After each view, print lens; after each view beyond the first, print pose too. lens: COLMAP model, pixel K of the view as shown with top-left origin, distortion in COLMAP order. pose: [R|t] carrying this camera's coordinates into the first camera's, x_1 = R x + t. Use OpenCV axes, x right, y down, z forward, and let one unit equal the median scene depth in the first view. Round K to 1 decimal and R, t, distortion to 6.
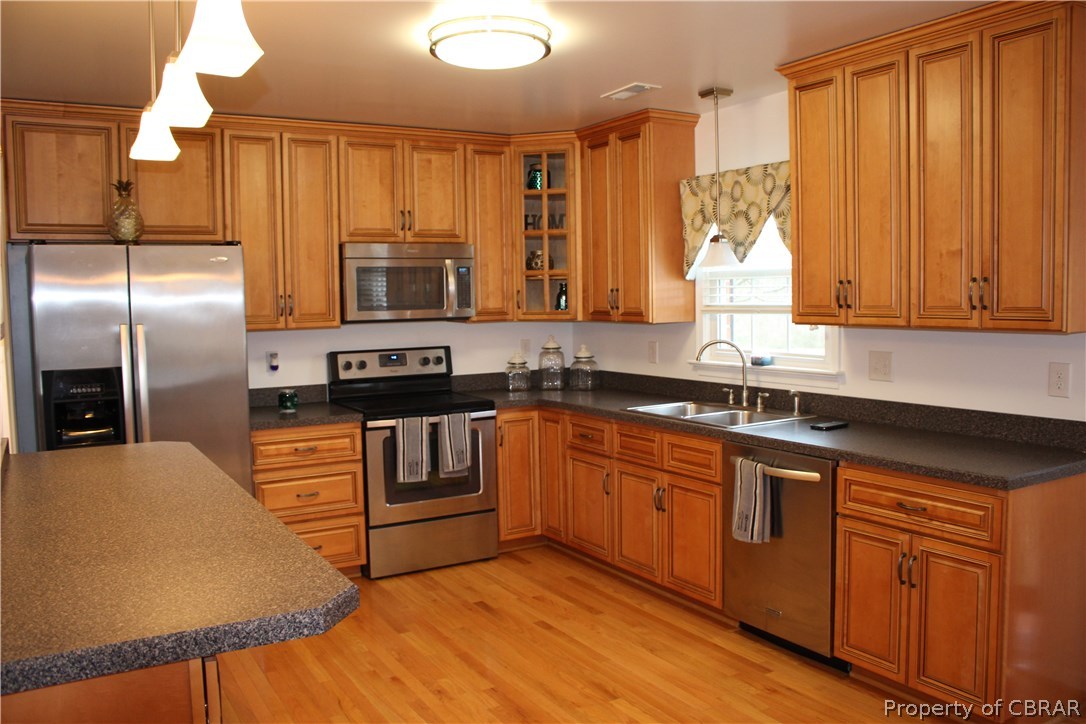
lens RADIAL K [[908.1, 0, 551.5], [0, 908.1, 361.6], [0, 0, 1]] dist [-0.167407, 0.141782]
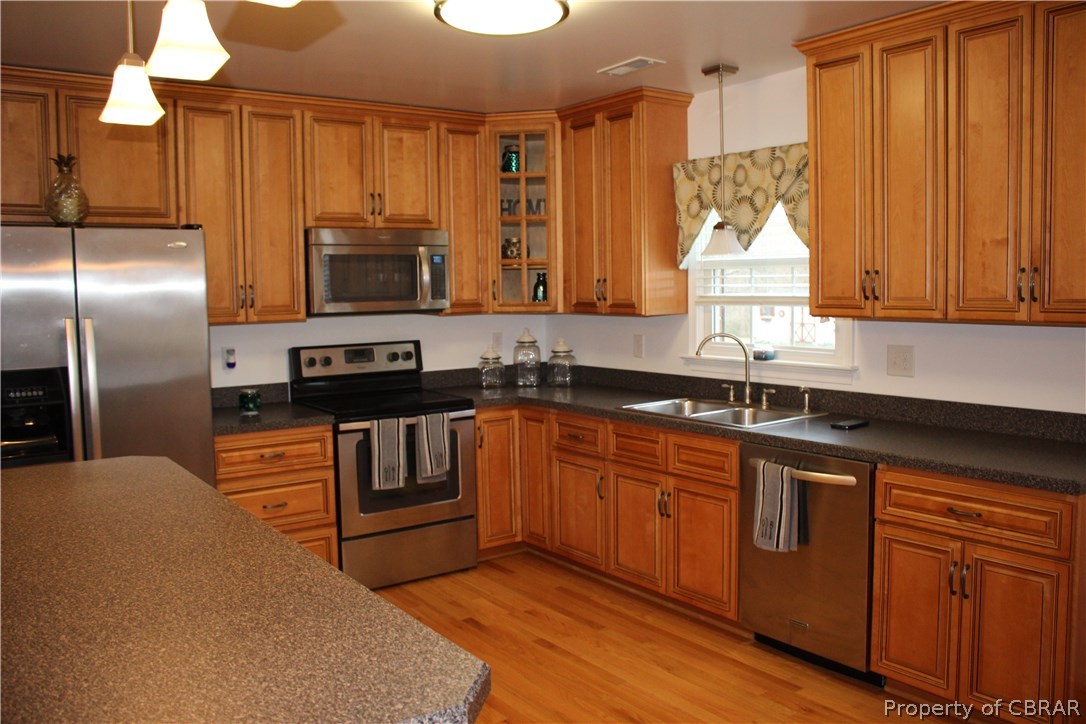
lens RADIAL K [[908.1, 0, 551.5], [0, 908.1, 361.6], [0, 0, 1]] dist [-0.167407, 0.141782]
pose [[0.995812, -0.005929, 0.091227, -0.077637], [0.005036, 0.999937, 0.010018, -0.004850], [-0.091281, -0.009517, 0.995780, 0.079038]]
